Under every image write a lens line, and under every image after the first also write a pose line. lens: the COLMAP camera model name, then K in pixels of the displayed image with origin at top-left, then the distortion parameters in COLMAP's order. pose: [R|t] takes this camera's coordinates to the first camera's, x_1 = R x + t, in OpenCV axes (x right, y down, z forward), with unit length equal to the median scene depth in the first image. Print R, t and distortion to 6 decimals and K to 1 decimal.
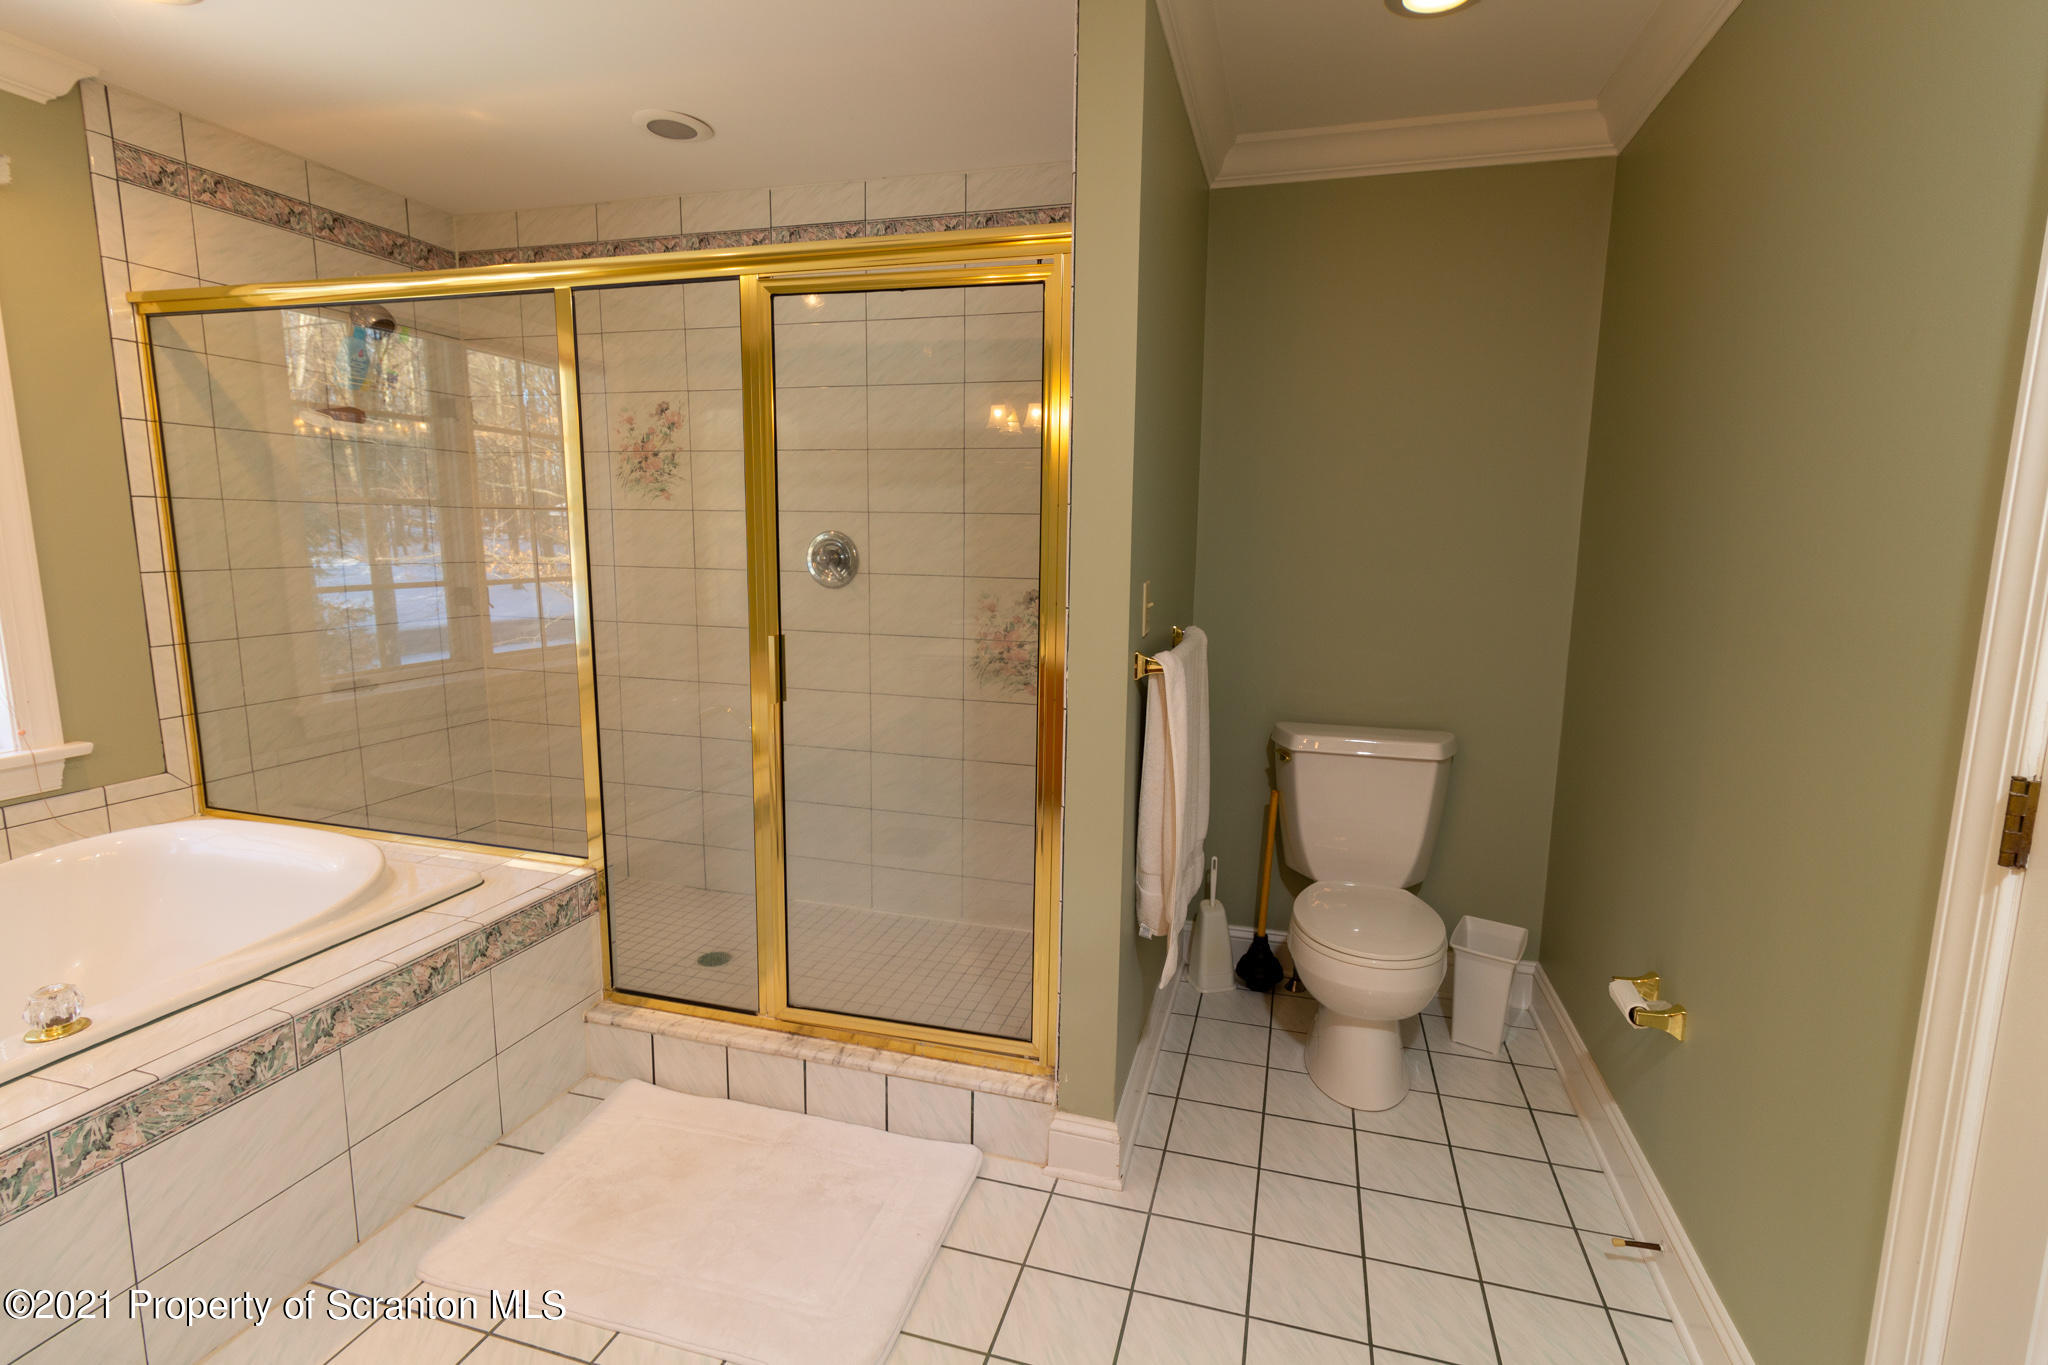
lens RADIAL K [[963.1, 0, 1020.0], [0, 963.1, 681.9], [0, 0, 1]] dist [0.005053, 0.000816]
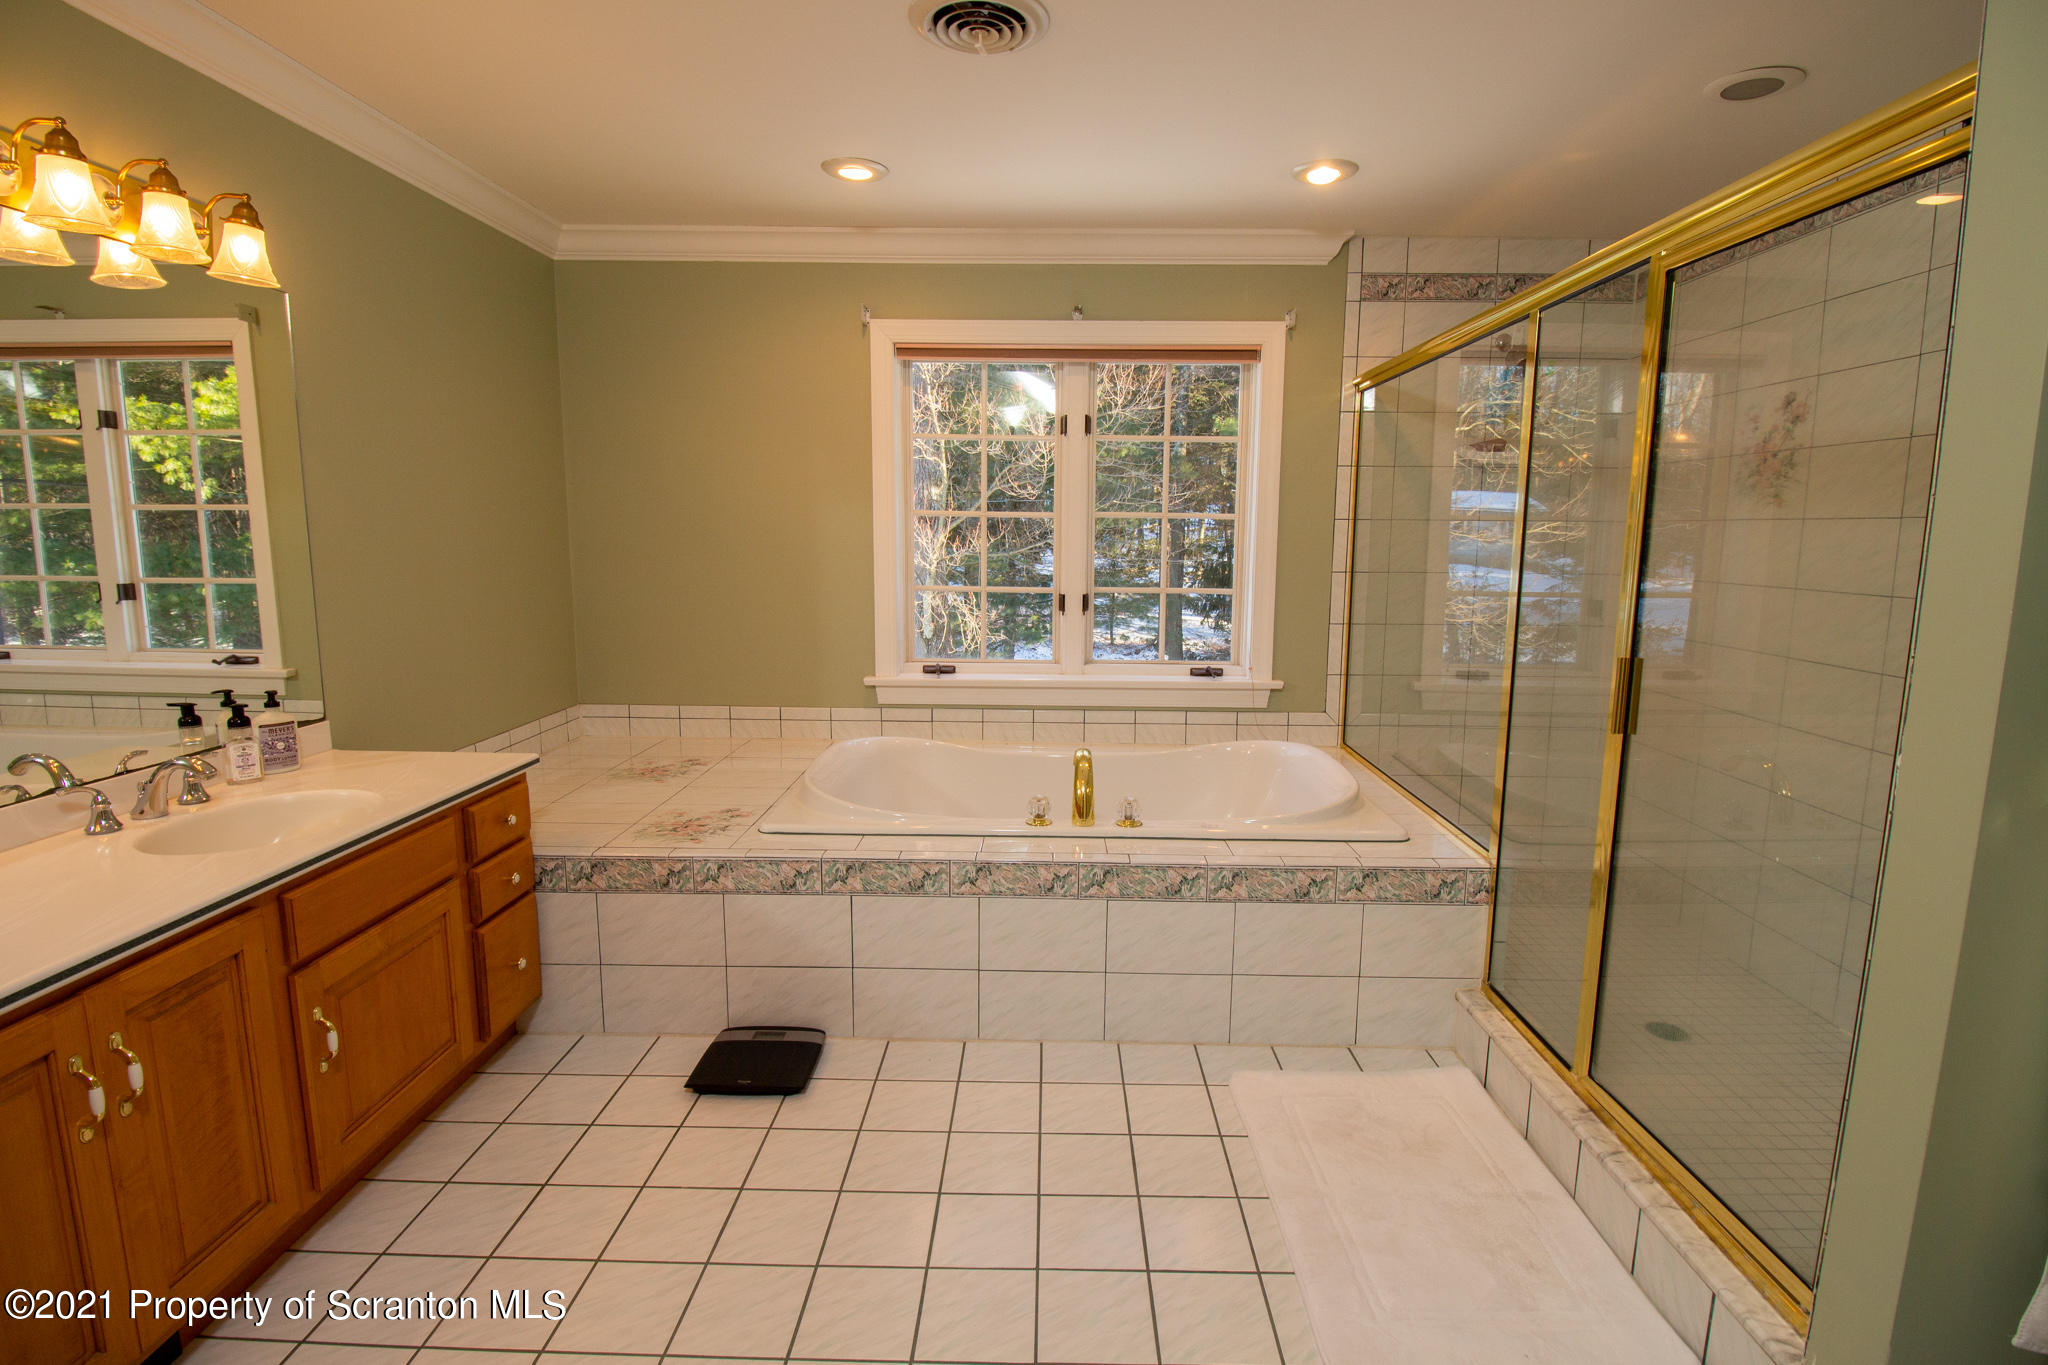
lens RADIAL K [[963.1, 0, 1021.7], [0, 963.1, 674.5], [0, 0, 1]] dist [0.005053, 0.000816]
pose [[0.263017, 0.131238, -0.955824, 0.411240], [-0.155882, 0.983469, 0.092140, -0.025918], [0.952115, 0.124761, 0.279126, 0.202946]]
